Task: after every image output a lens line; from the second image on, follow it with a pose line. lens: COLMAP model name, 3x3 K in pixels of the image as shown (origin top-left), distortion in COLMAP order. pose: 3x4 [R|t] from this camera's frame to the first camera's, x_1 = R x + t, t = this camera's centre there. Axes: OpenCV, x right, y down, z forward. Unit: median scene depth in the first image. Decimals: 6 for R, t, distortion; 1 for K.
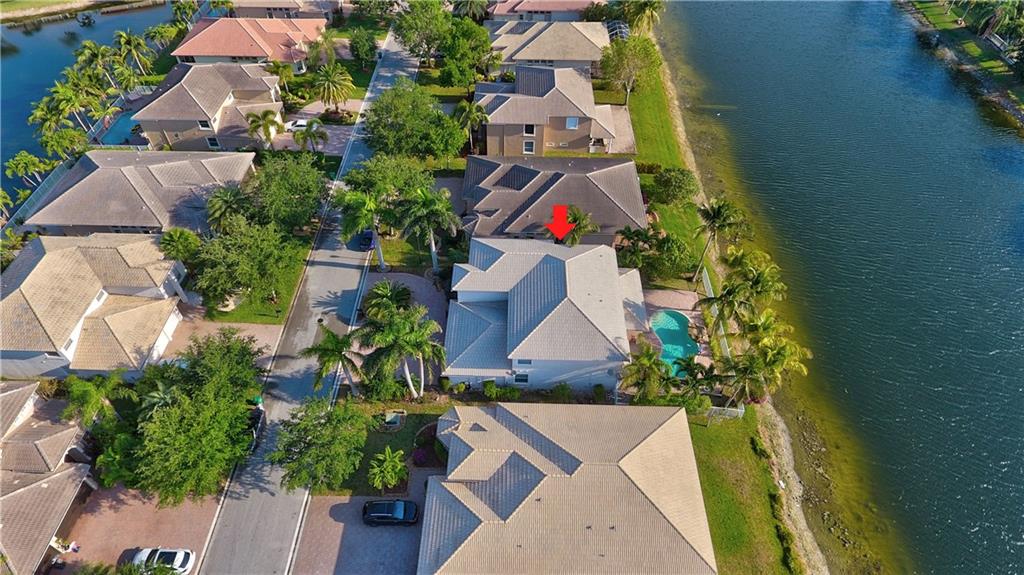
lens RADIAL K [[599.2, 0, 506.8], [0, 599.2, 287.5], [0, 0, 1]] dist [-0.006261, -0.000262]
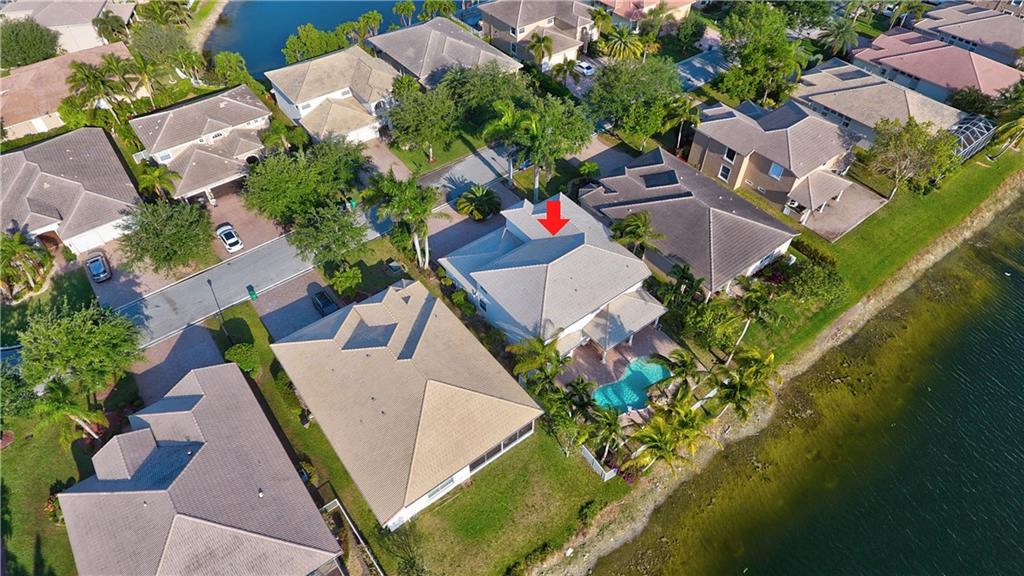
lens RADIAL K [[599.2, 0, 506.8], [0, 599.2, 288.0], [0, 0, 1]] dist [-0.006261, -0.000262]
pose [[0.628978, 0.568589, -0.530182, 0.438902], [-0.569876, 0.801084, 0.183047, -0.070135], [0.528799, 0.187006, 0.827889, 0.081576]]
